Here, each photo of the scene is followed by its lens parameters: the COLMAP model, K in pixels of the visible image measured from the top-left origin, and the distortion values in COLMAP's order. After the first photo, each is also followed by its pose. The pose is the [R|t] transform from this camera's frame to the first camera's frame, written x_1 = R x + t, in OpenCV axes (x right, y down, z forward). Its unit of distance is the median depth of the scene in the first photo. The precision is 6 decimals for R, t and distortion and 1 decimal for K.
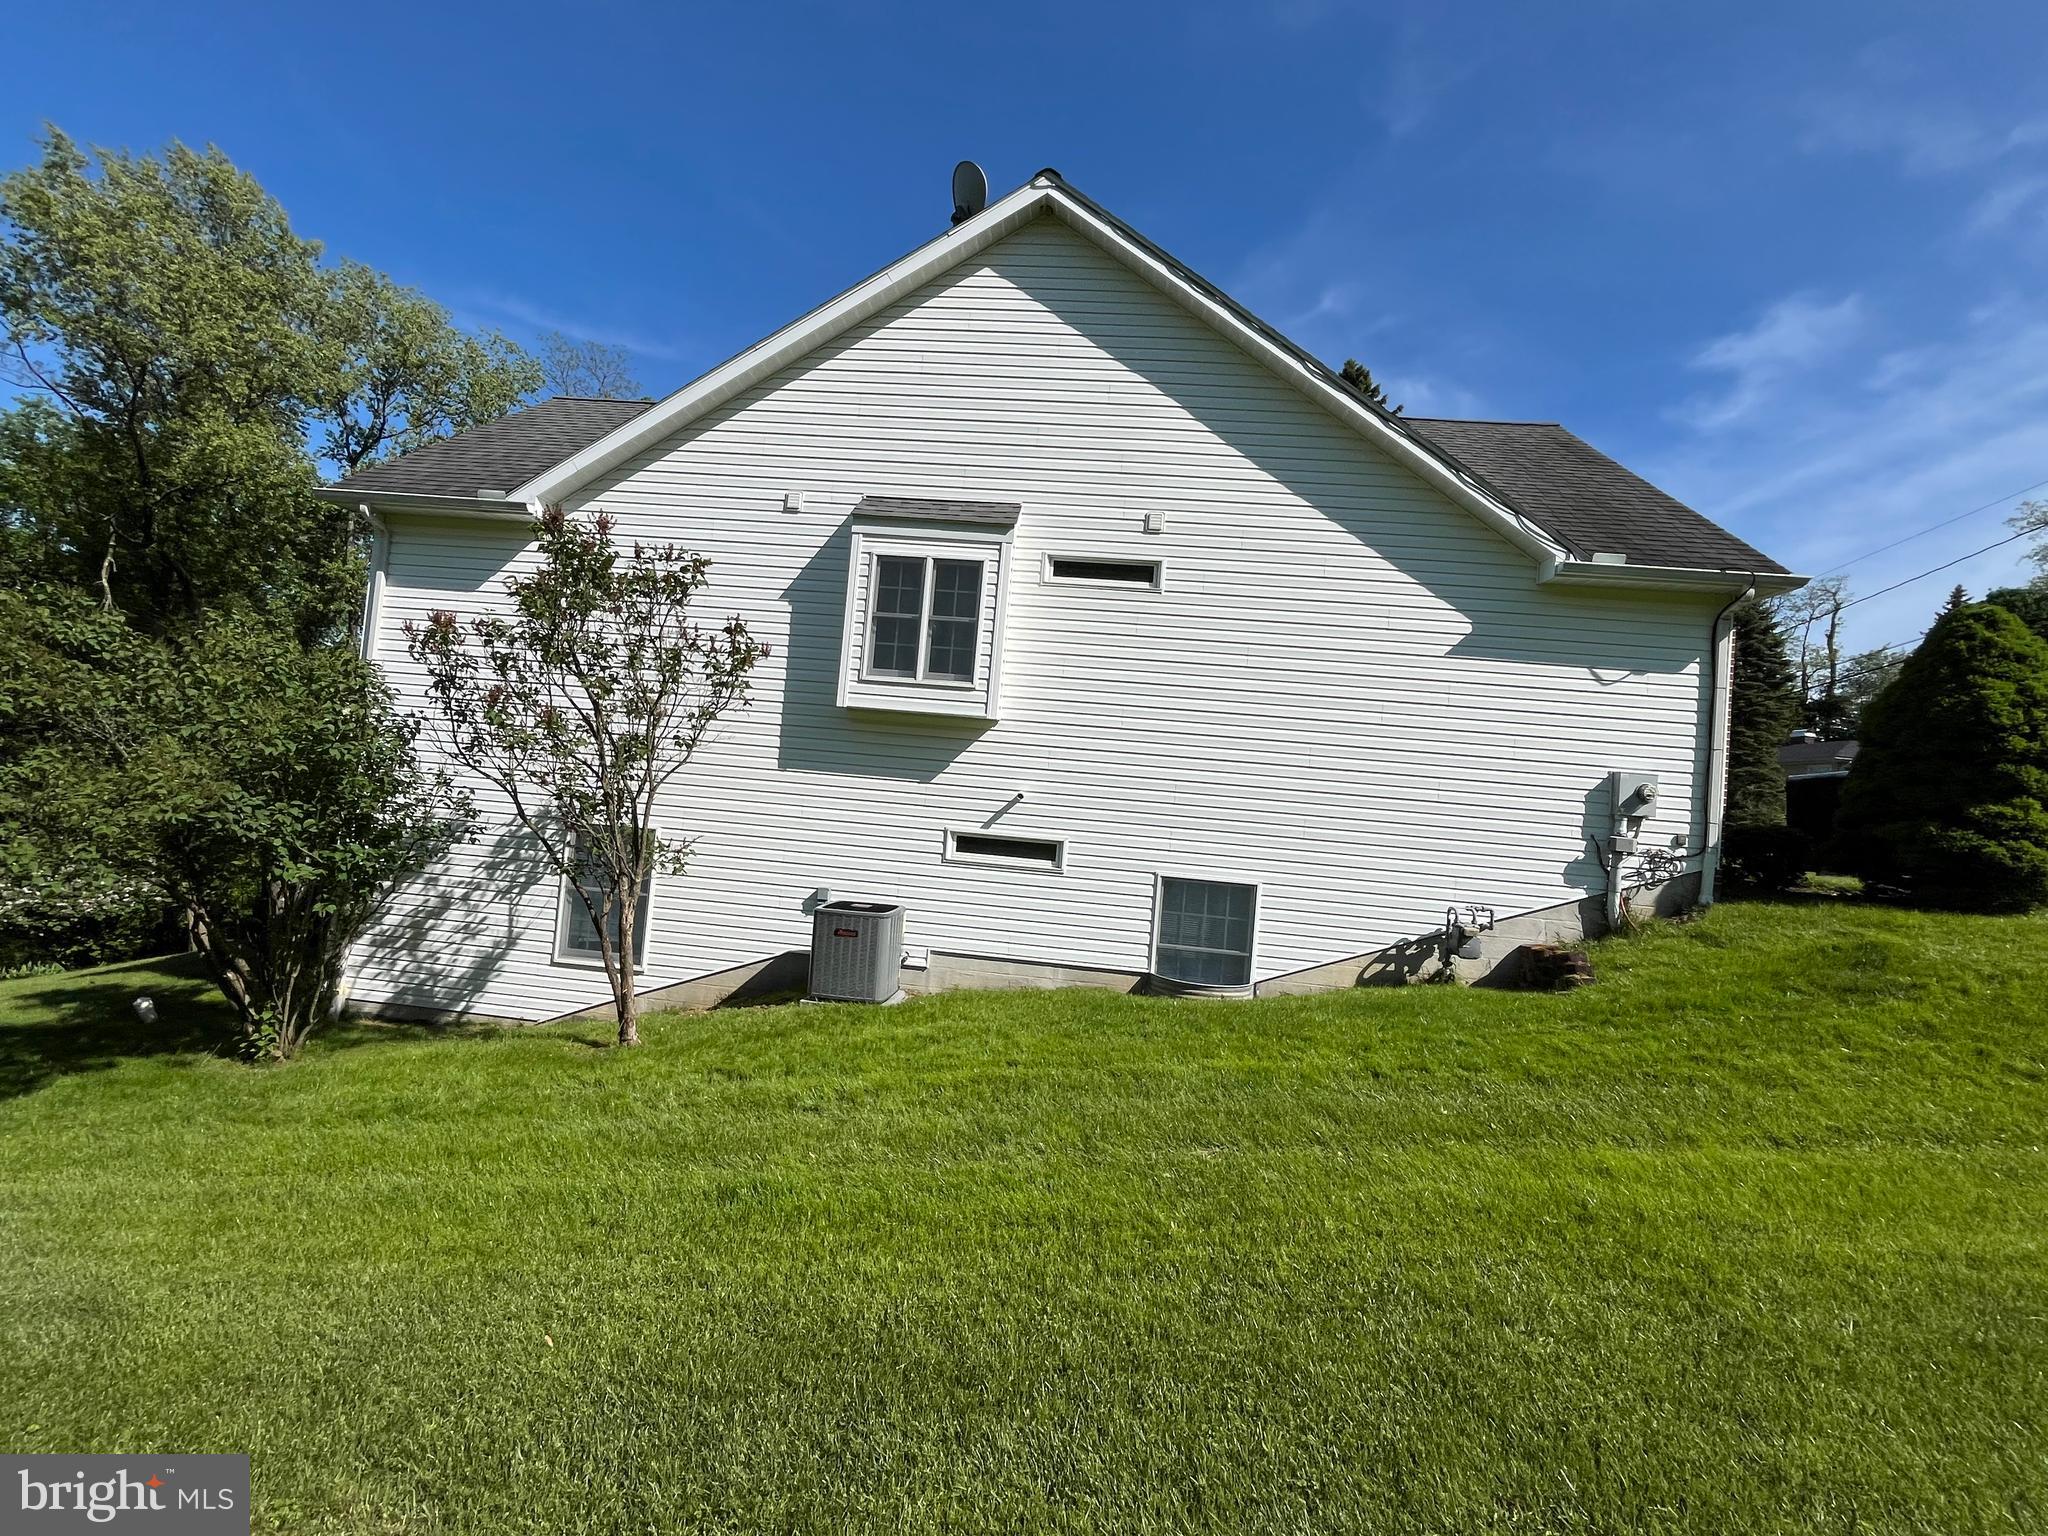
lens RADIAL K [[895.5, 0, 1047.5], [0, 895.5, 786.8], [0, 0, 1]] dist [-0.003533, -0.000566]
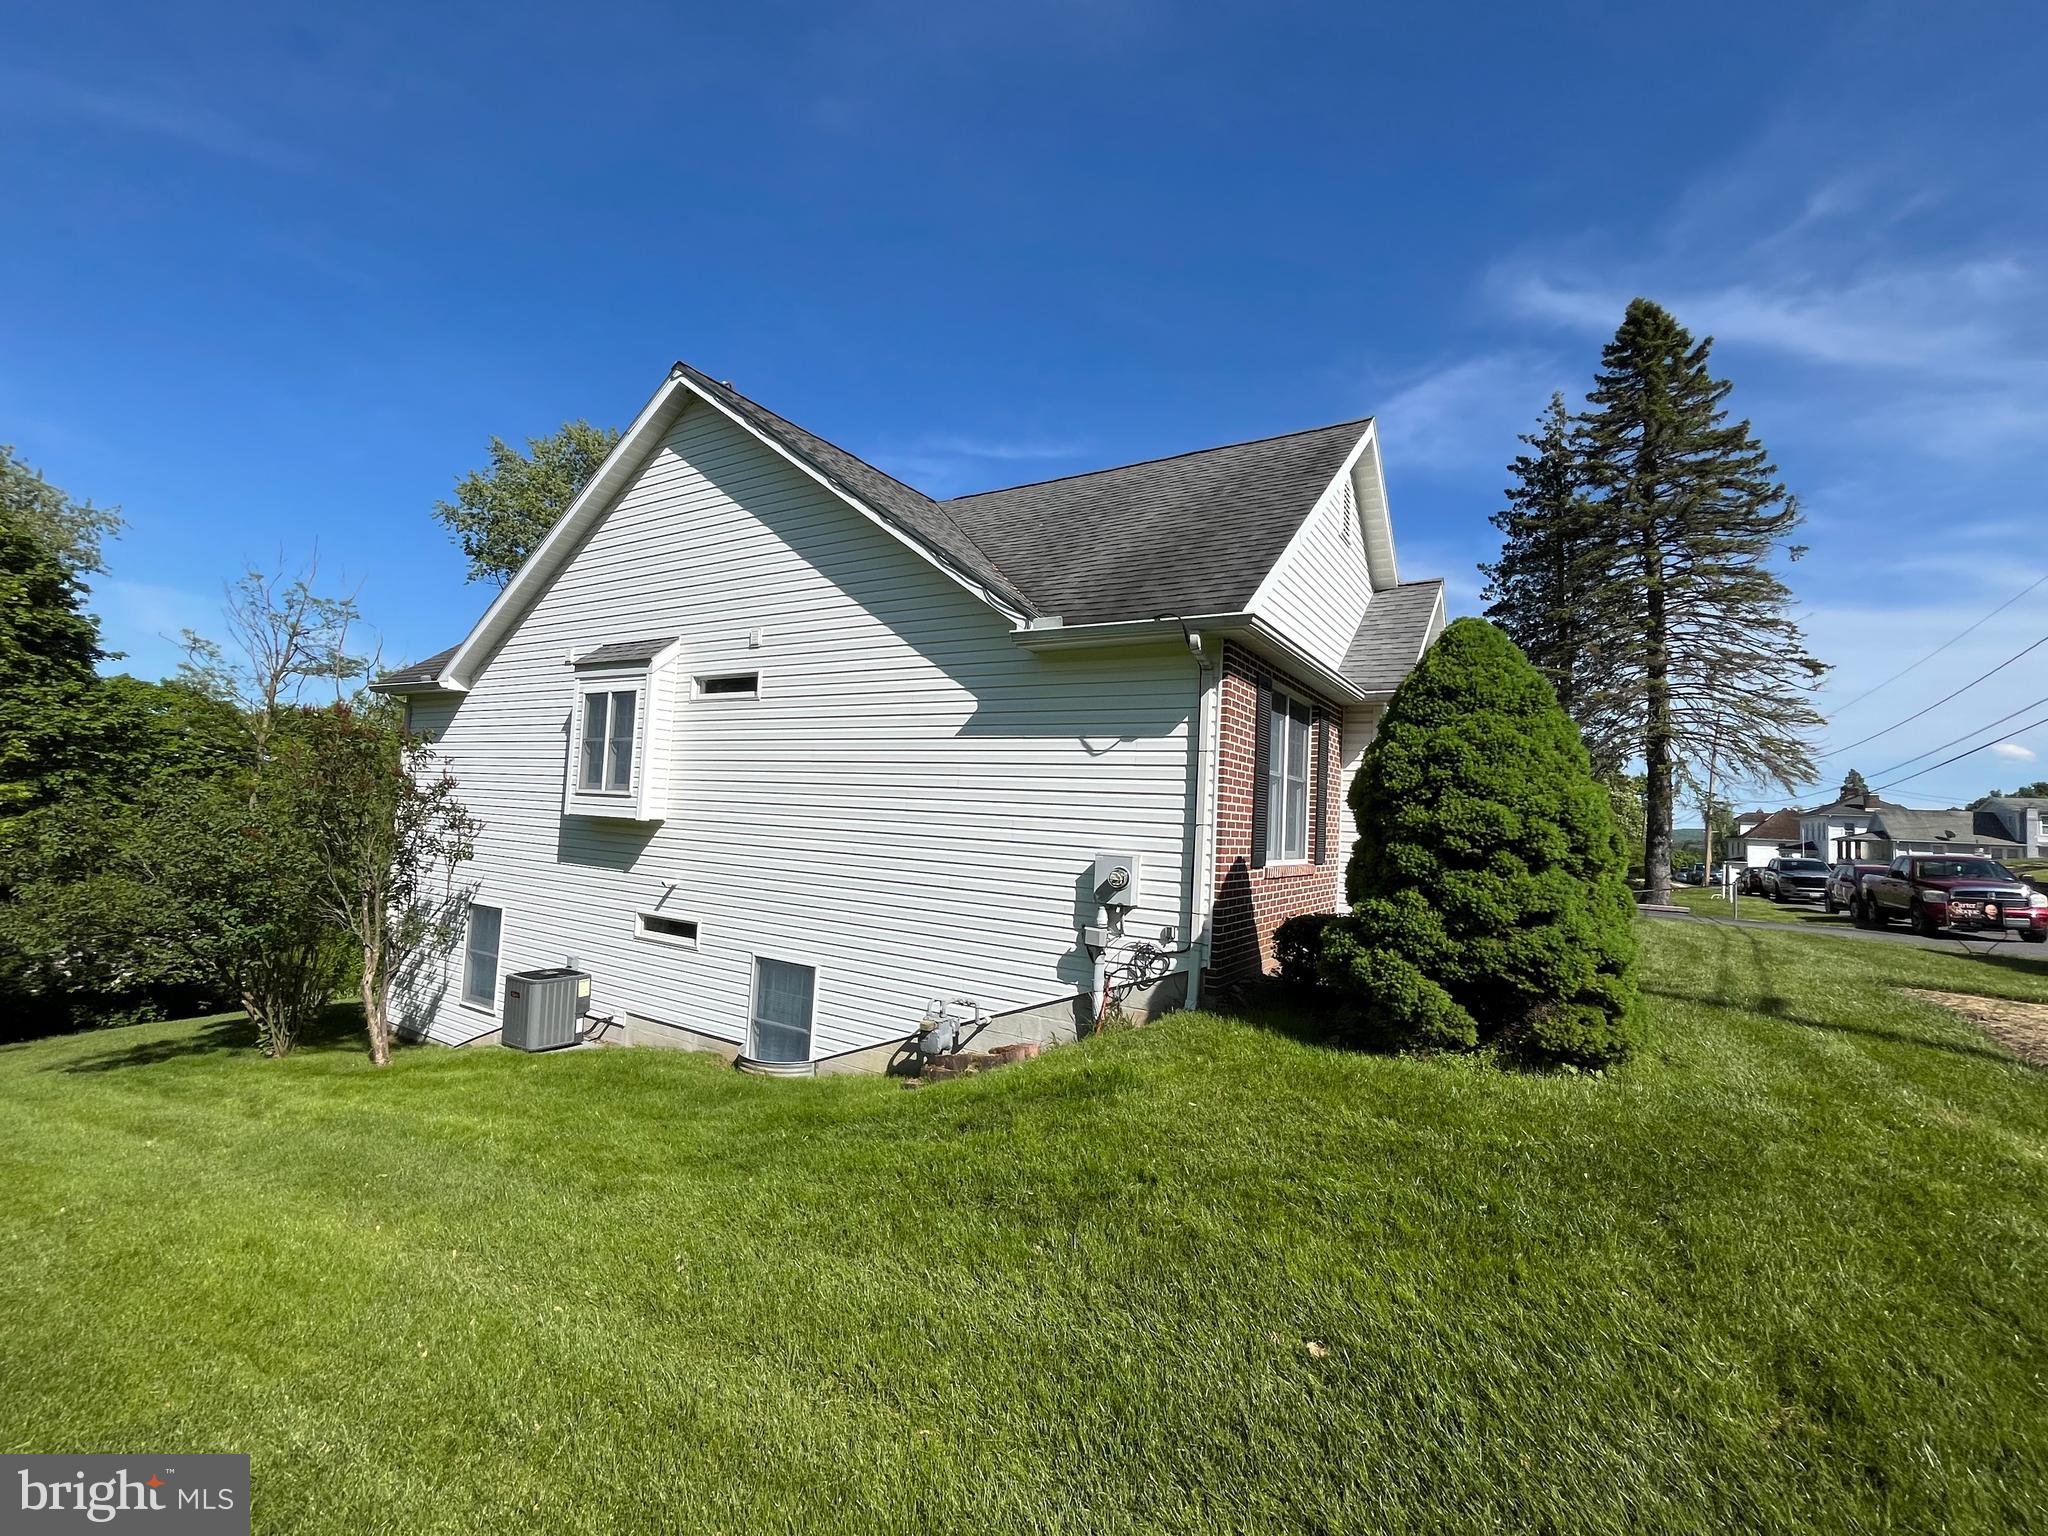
lens RADIAL K [[895.5, 0, 1047.5], [0, 895.5, 786.8], [0, 0, 1]] dist [-0.003533, -0.000566]
pose [[0.887355, -0.055896, -0.457686, 0.976282], [0.031685, 0.997670, -0.060414, -0.029909], [0.459997, 0.039106, 0.887059, 0.182219]]
